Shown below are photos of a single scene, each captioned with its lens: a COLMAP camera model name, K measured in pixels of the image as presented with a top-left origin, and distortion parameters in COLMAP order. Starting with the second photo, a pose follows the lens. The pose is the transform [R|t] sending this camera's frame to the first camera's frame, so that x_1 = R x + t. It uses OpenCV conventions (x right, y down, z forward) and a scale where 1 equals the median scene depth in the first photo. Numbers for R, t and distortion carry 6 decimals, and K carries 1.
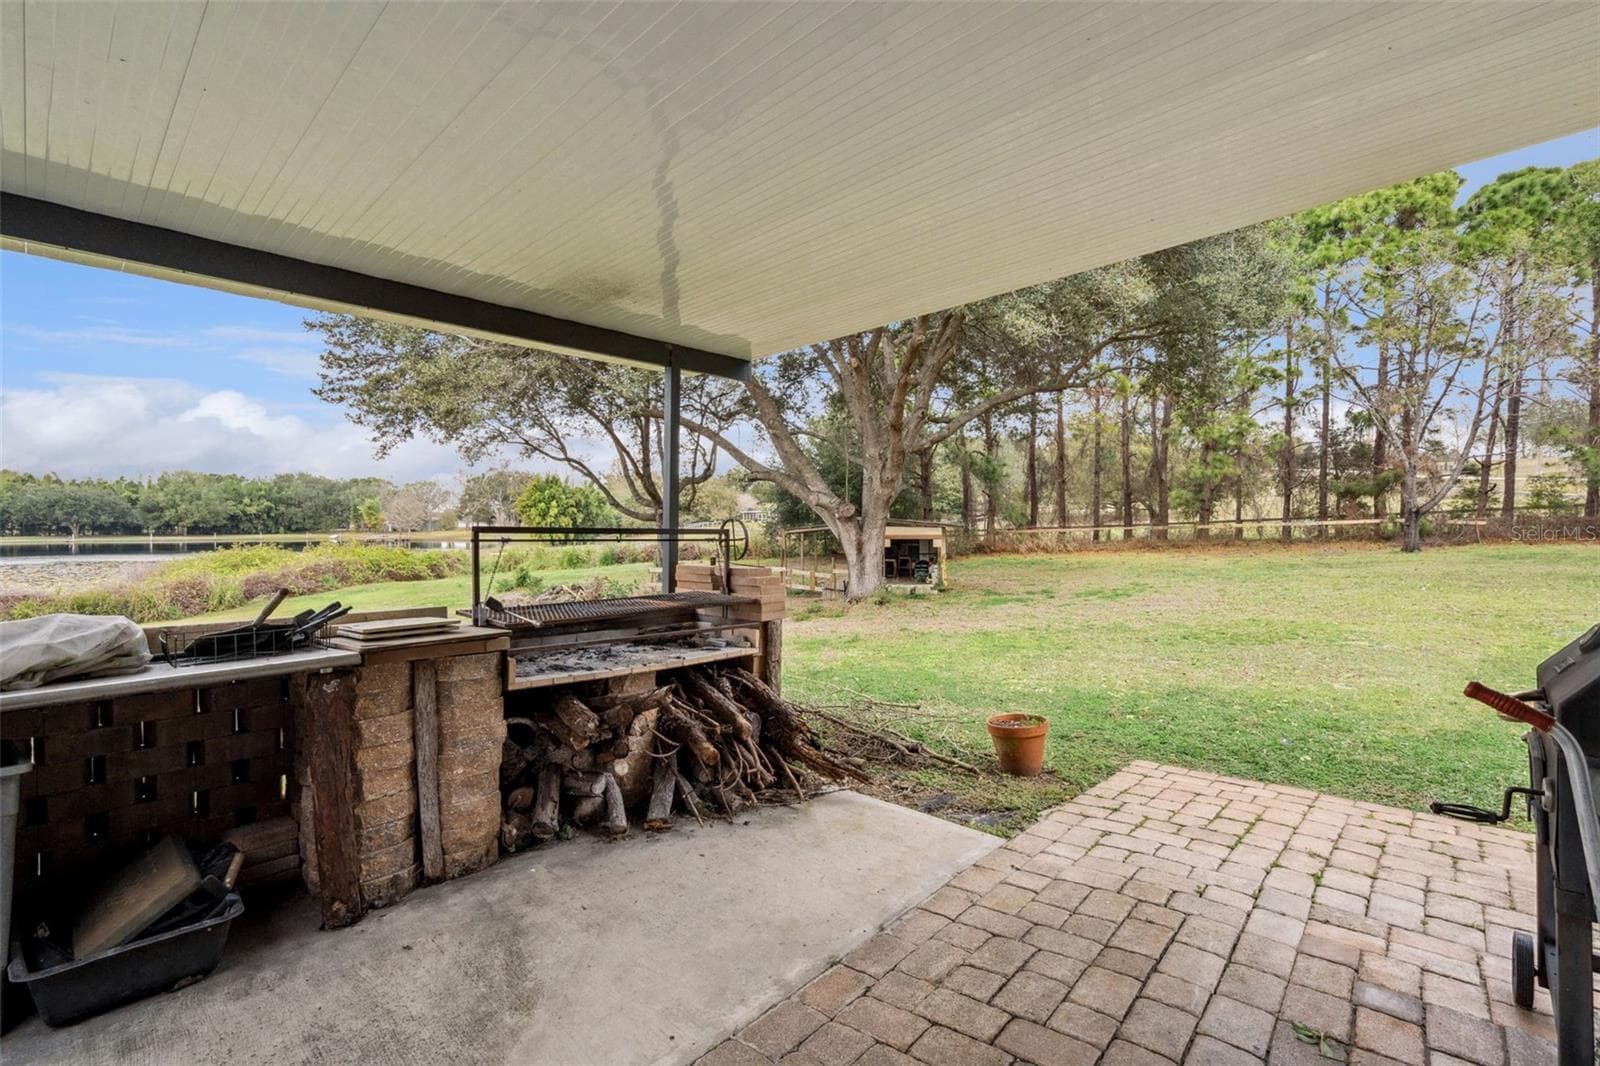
lens RADIAL K [[733.9, 0, 800.4], [0, 733.9, 529.6], [0, 0, 1]] dist [-0.000080, -0.002379]
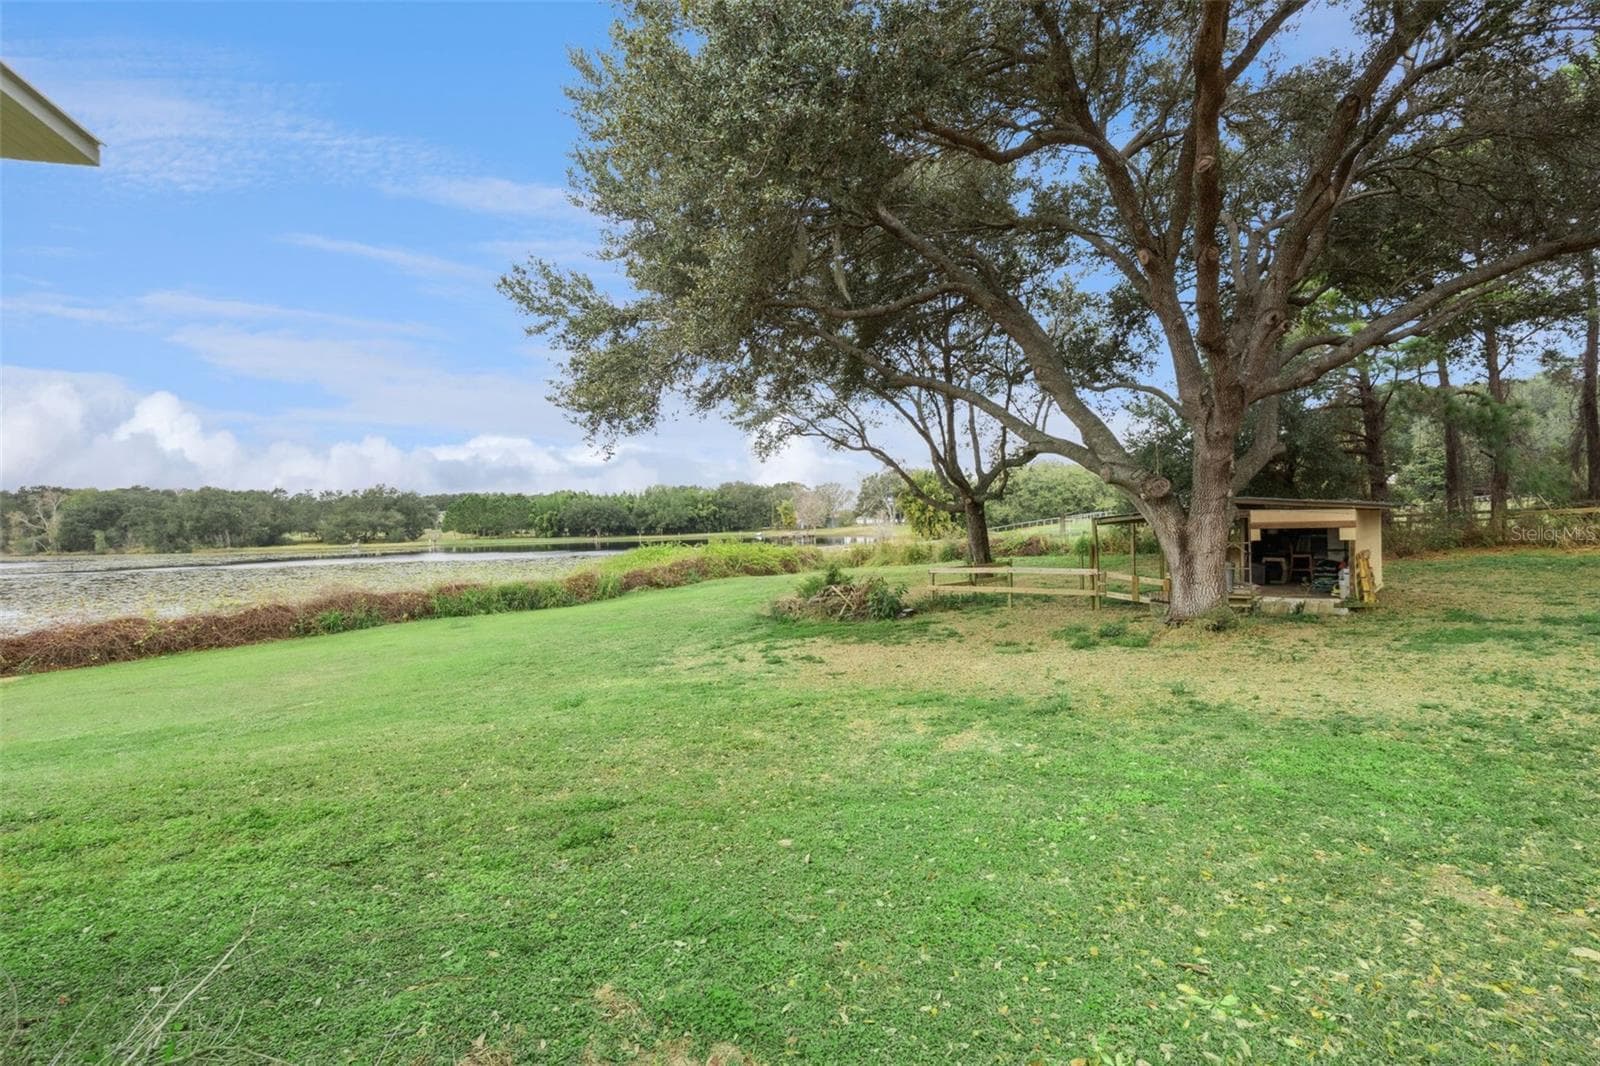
lens RADIAL K [[733.9, 0, 784.3], [0, 733.9, 525.0], [0, 0, 1]] dist [-0.000080, -0.002379]
pose [[0.851798, -0.021274, -0.523438, 0.058133], [0.022807, 0.999734, -0.003519, 0.001169], [0.523373, -0.008941, 0.852057, 0.117098]]
